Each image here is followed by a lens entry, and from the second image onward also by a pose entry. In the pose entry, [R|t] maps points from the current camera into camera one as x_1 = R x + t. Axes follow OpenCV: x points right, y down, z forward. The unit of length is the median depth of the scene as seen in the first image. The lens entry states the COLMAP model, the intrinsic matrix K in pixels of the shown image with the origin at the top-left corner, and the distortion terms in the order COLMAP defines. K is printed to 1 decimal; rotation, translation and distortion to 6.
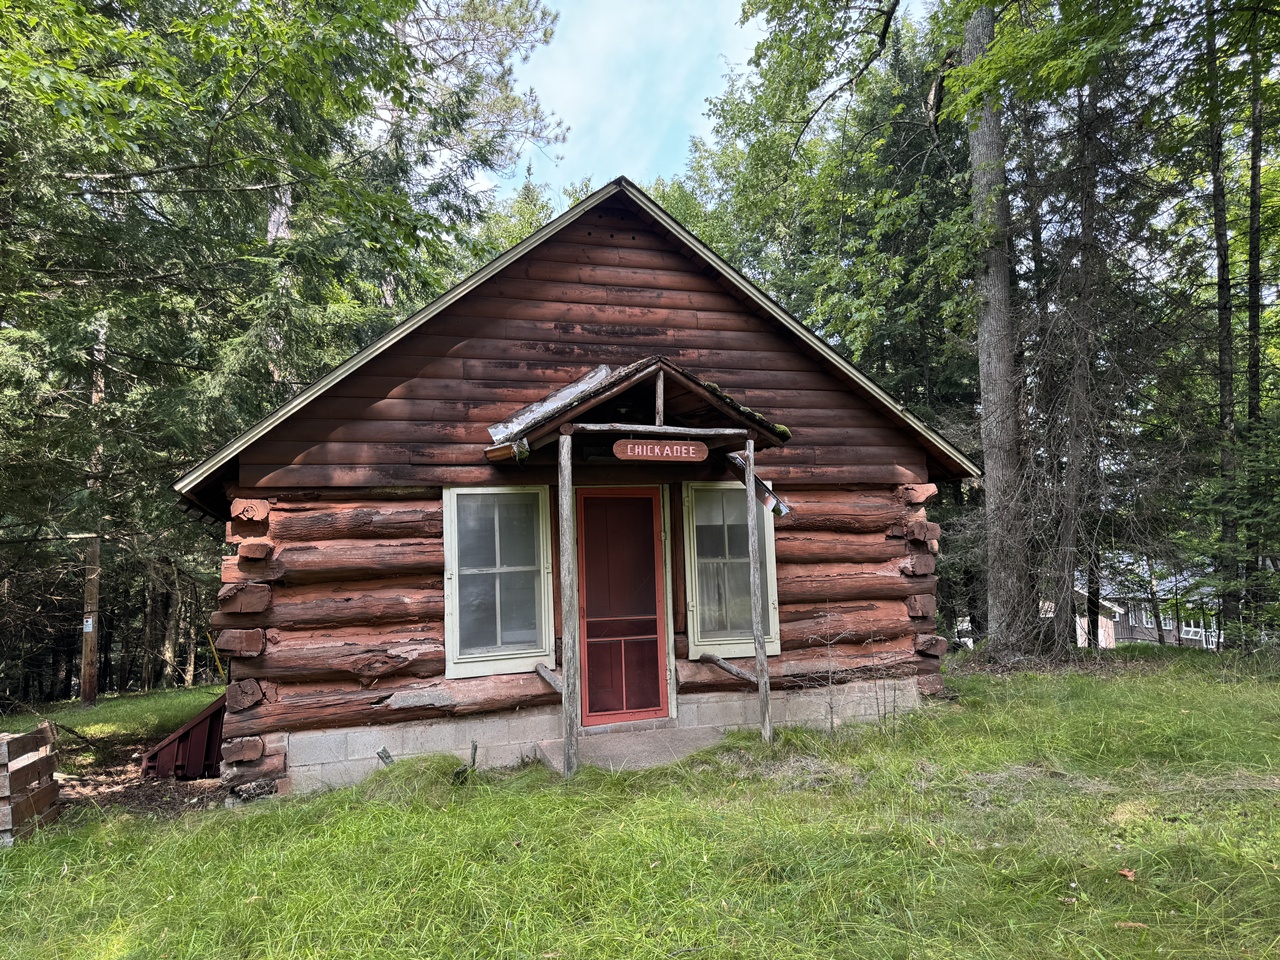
lens RADIAL K [[914.4, 0, 640.3], [0, 914.4, 486.9], [0, 0, 1]] dist [0.078290, -0.061247]
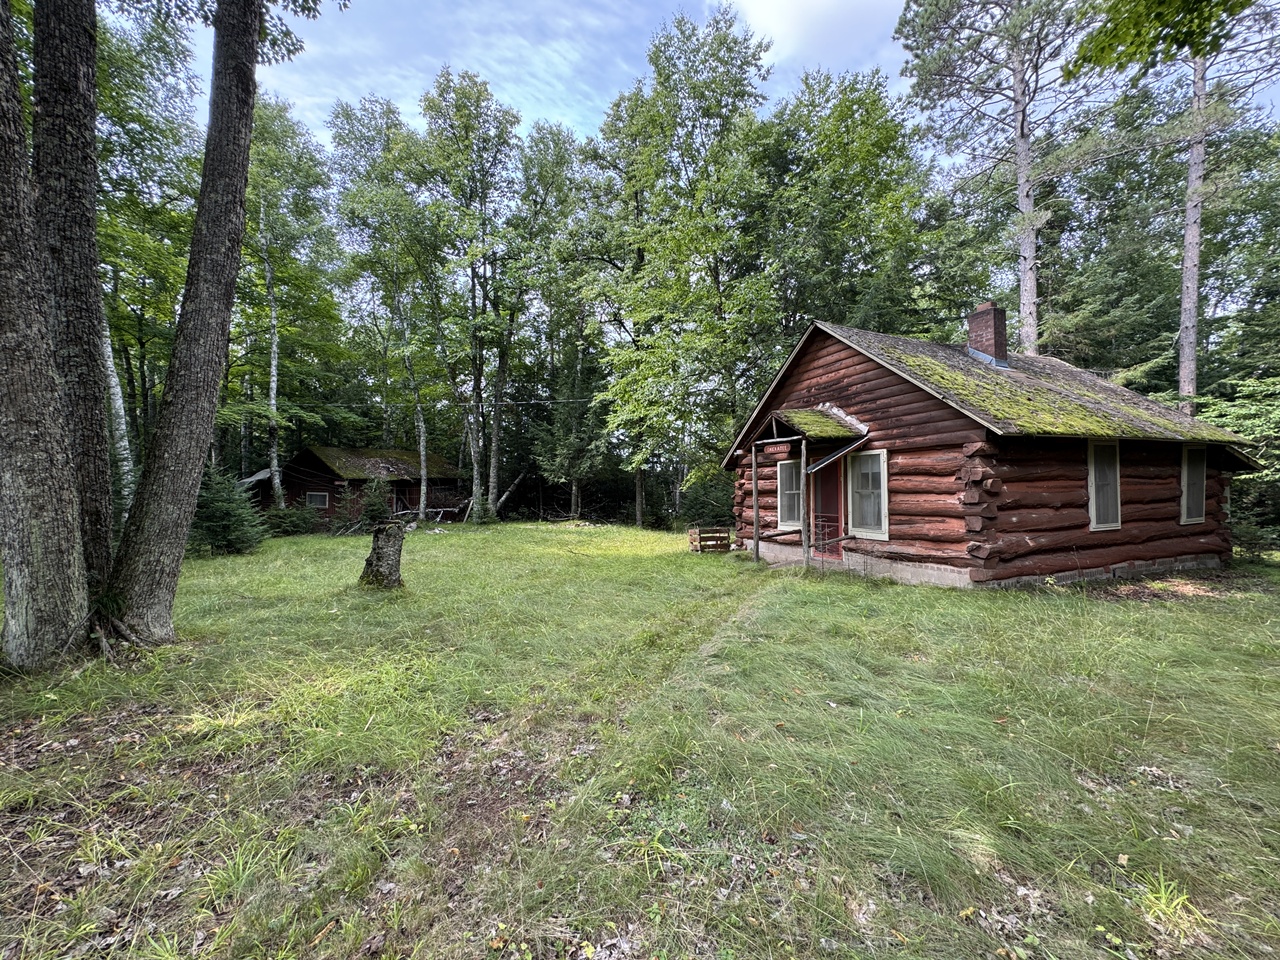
lens RADIAL K [[517.6, 0, 640.0], [0, 517.6, 480.0], [0, 0, 1]] dist [0.022401, 0.000075]
pose [[0.086857, 0.017216, -0.996072, 1.171768], [0.112121, 0.993329, 0.026945, -0.028634], [0.989891, -0.114020, 0.084347, 0.413719]]
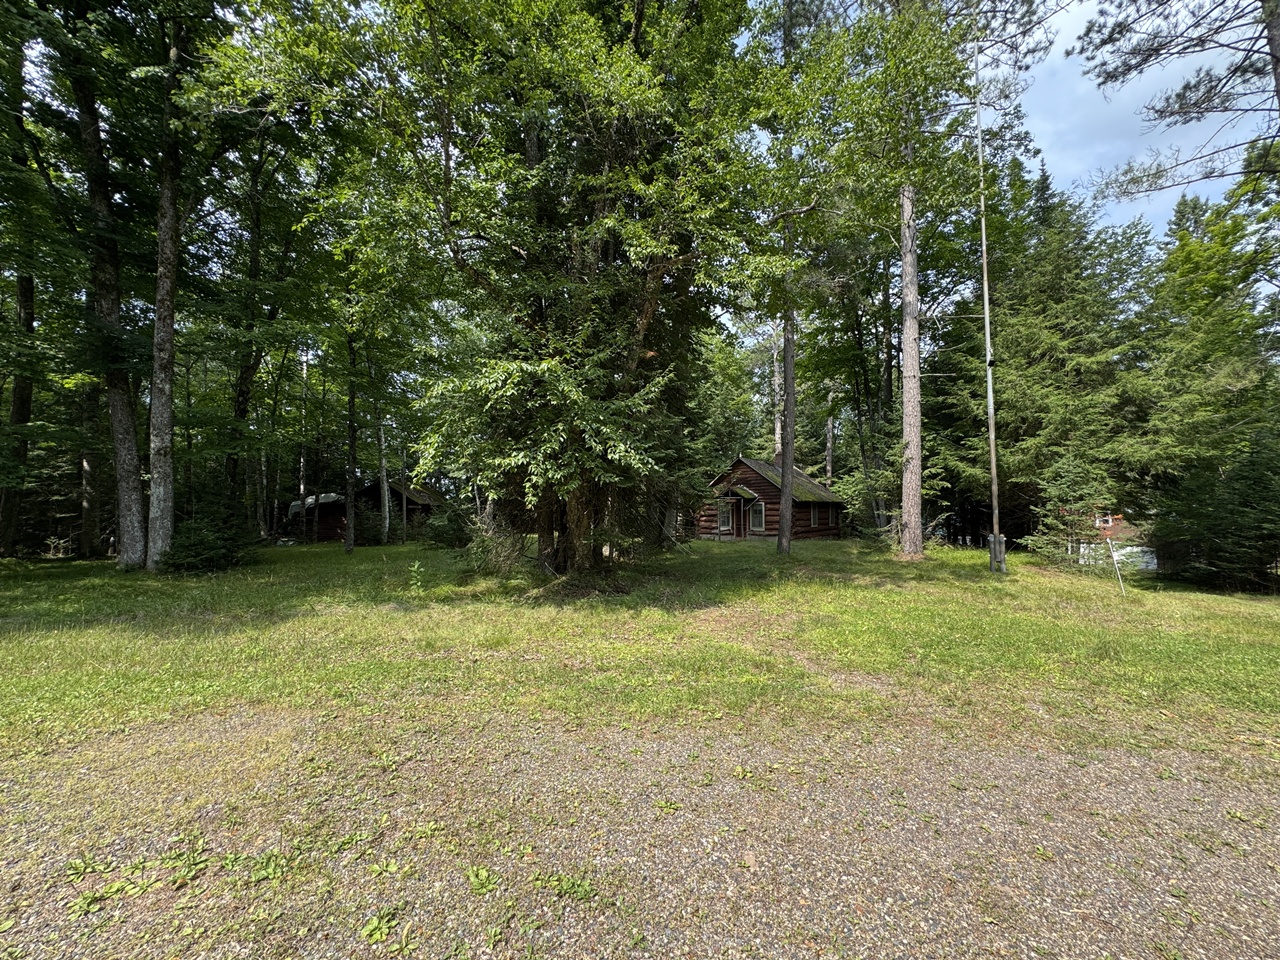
lens RADIAL K [[517.6, 0, 640.0], [0, 517.6, 480.0], [0, 0, 1]] dist [0.022401, 0.000075]
pose [[0.517945, -0.019908, -0.855182, 2.674597], [0.072664, 0.997140, 0.020797, -0.287437], [0.852322, -0.072913, 0.517910, -1.469787]]
